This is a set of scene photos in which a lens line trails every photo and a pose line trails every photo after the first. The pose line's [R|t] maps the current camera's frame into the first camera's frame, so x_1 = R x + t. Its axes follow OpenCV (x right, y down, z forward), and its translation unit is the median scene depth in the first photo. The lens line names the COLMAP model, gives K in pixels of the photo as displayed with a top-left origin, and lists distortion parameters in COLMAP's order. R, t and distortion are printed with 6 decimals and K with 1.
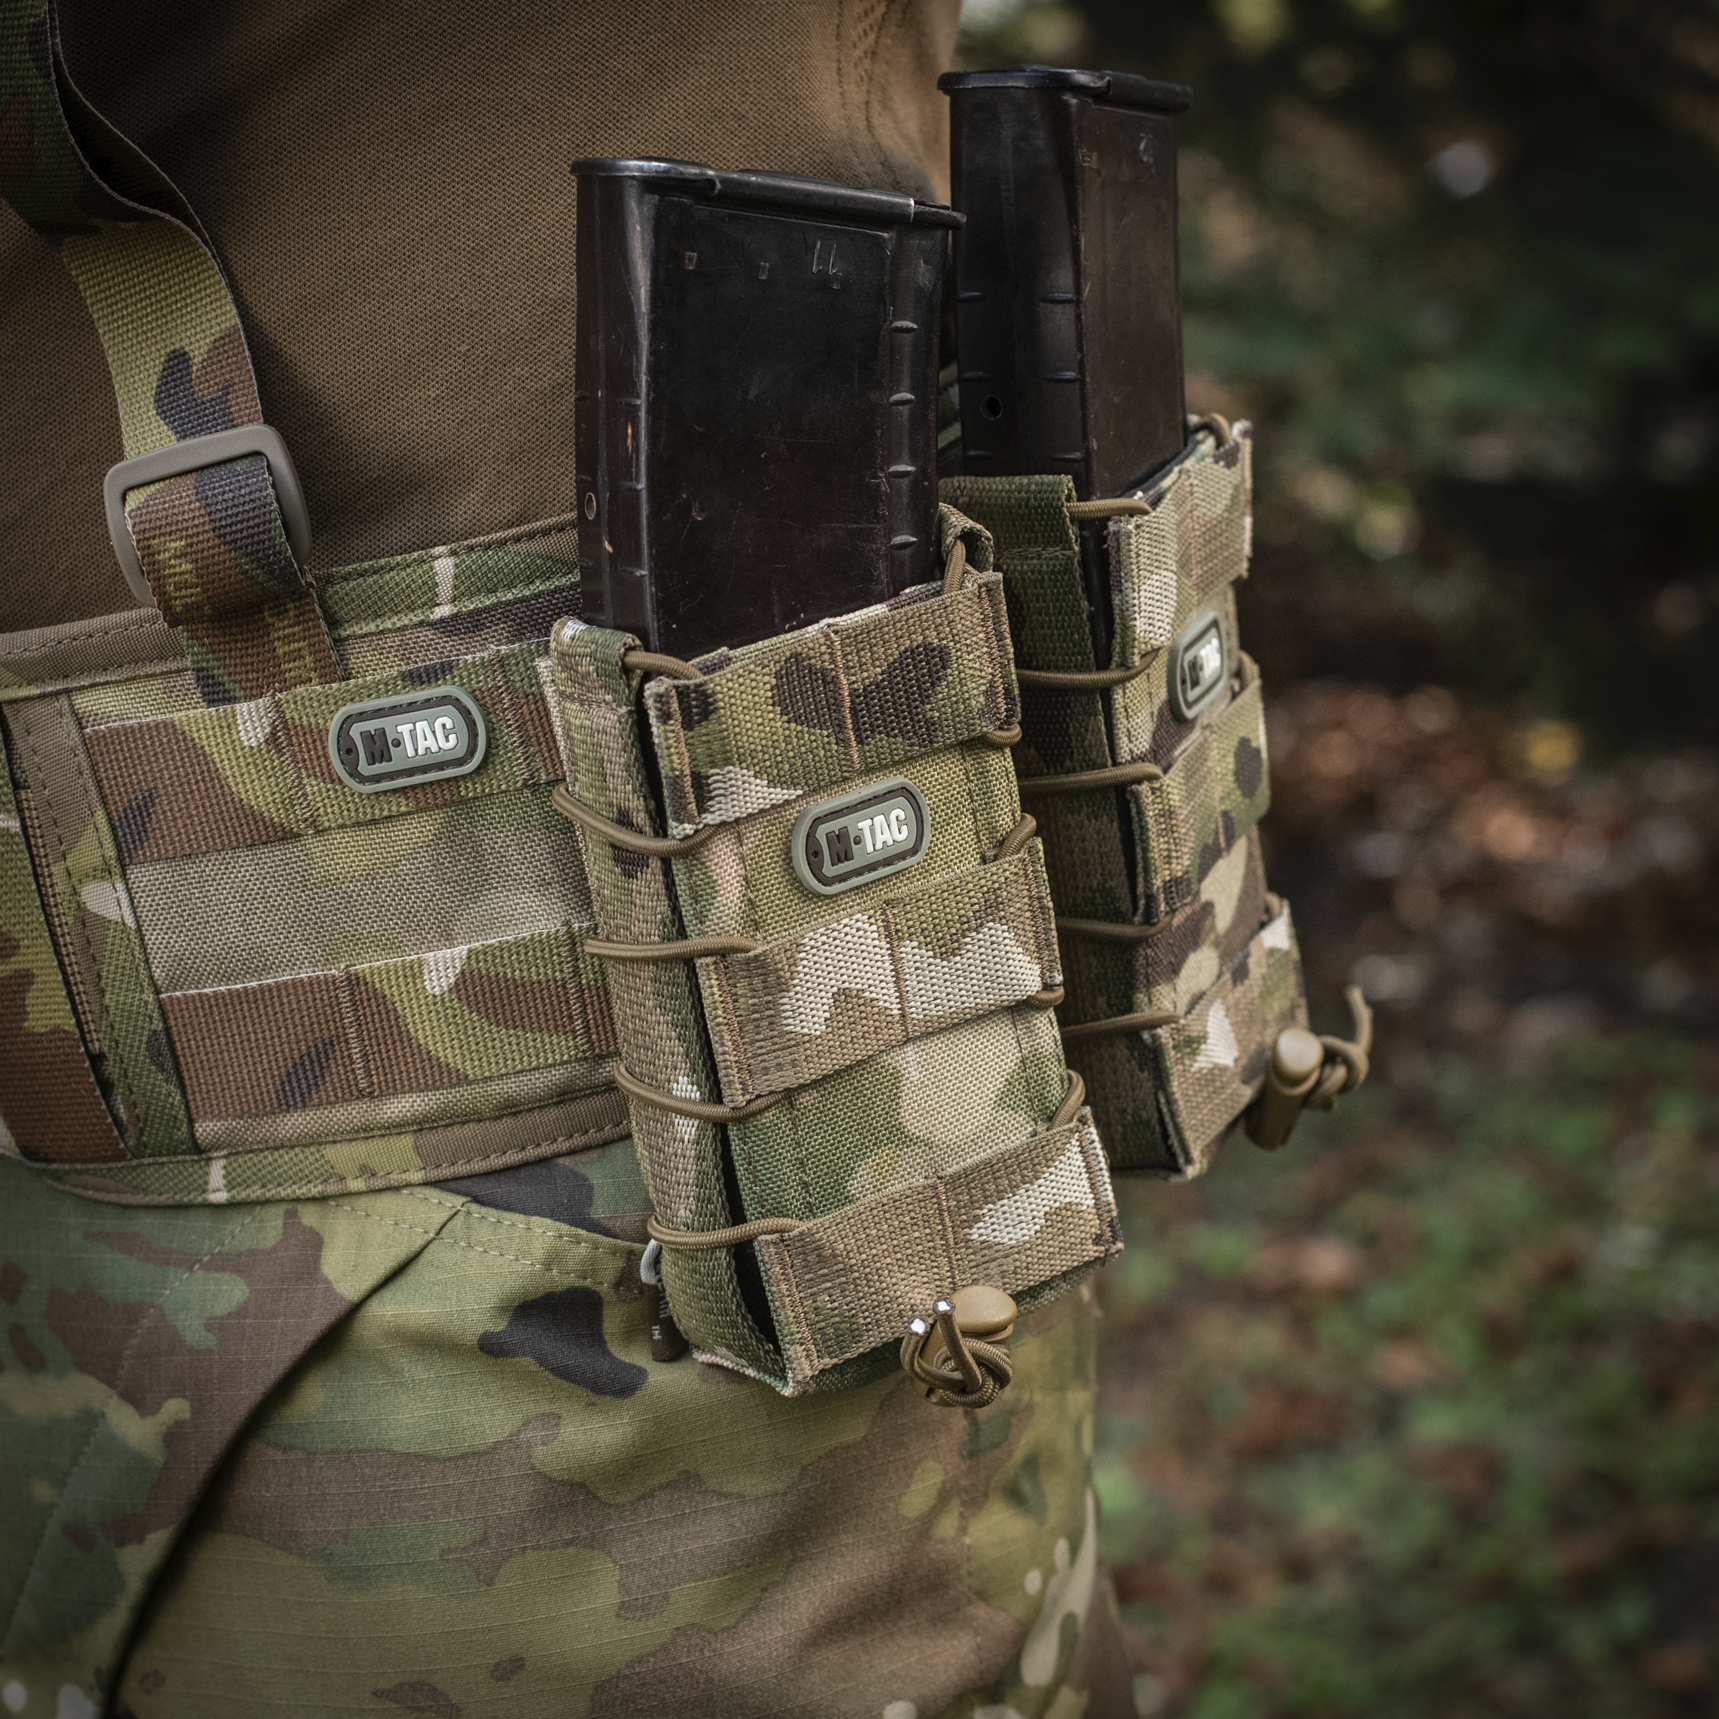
lens RADIAL K [[4701.2, 0, 859.5], [0, 4701.2, 859.5], [0, 0, 1]] dist [0.038906, -9.164477]
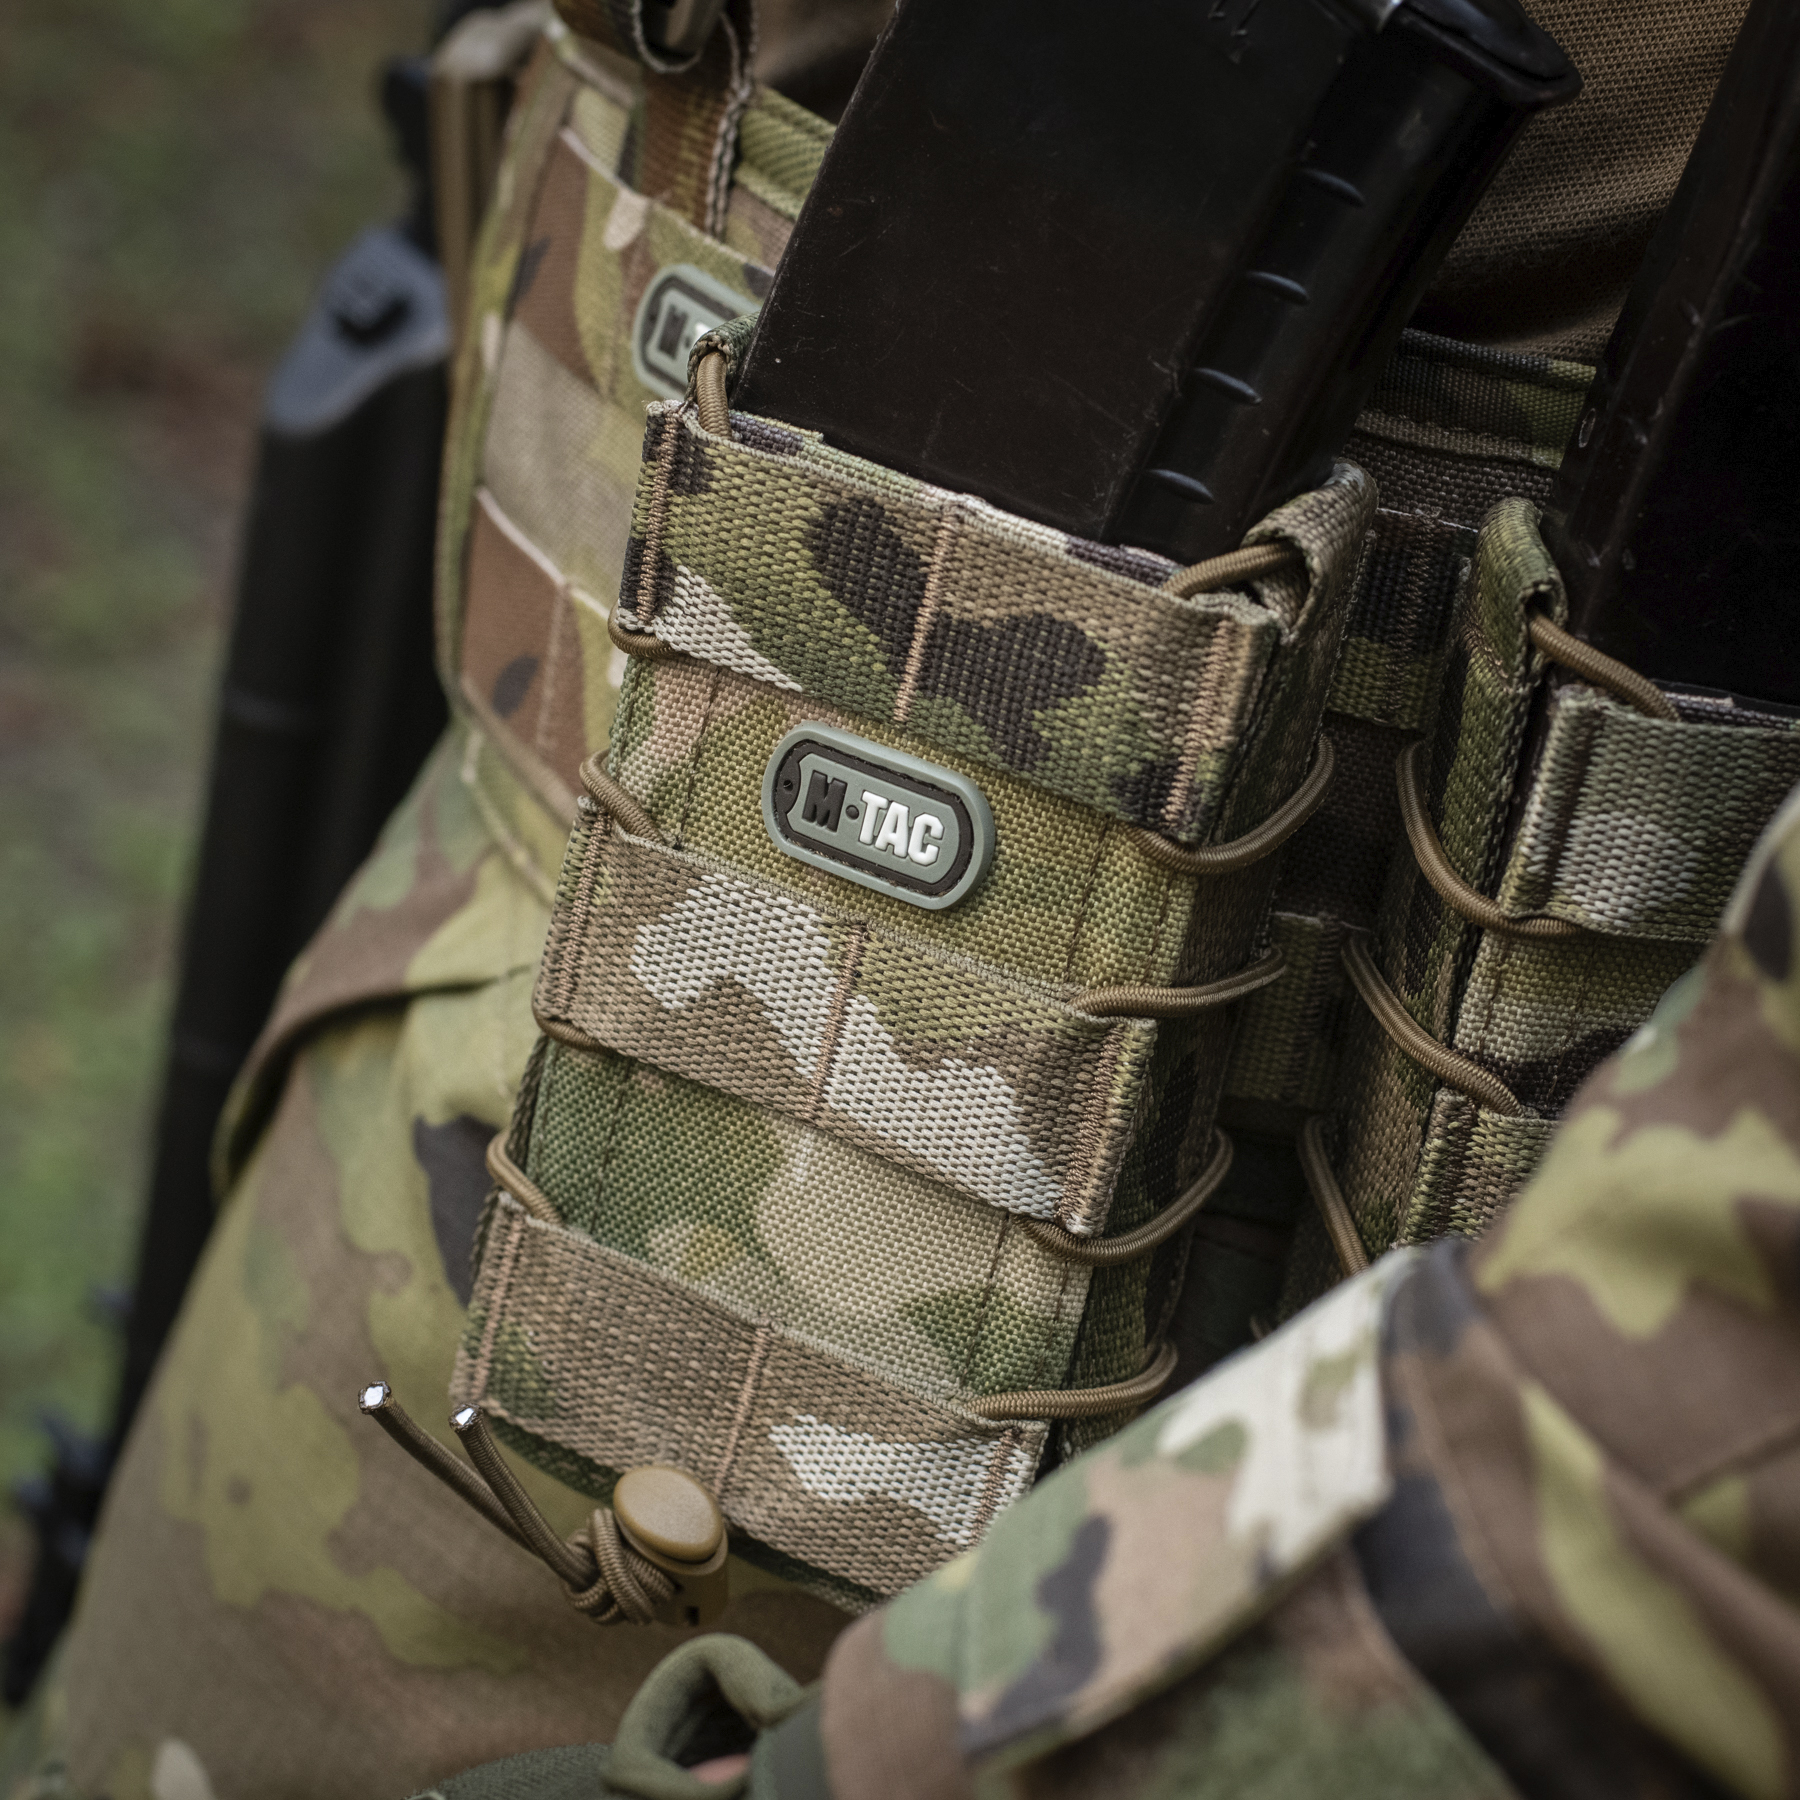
lens RADIAL K [[4830.1, 0, 898.2], [0, 4830.1, 776.9], [0, 0, 1]] dist [0.085780, -0.106587]
pose [[0.452228, 0.569216, -0.686646, 0.445472], [-0.515565, 0.795046, 0.319523, -0.218385], [0.727793, 0.209513, 0.653010, 0.559050]]
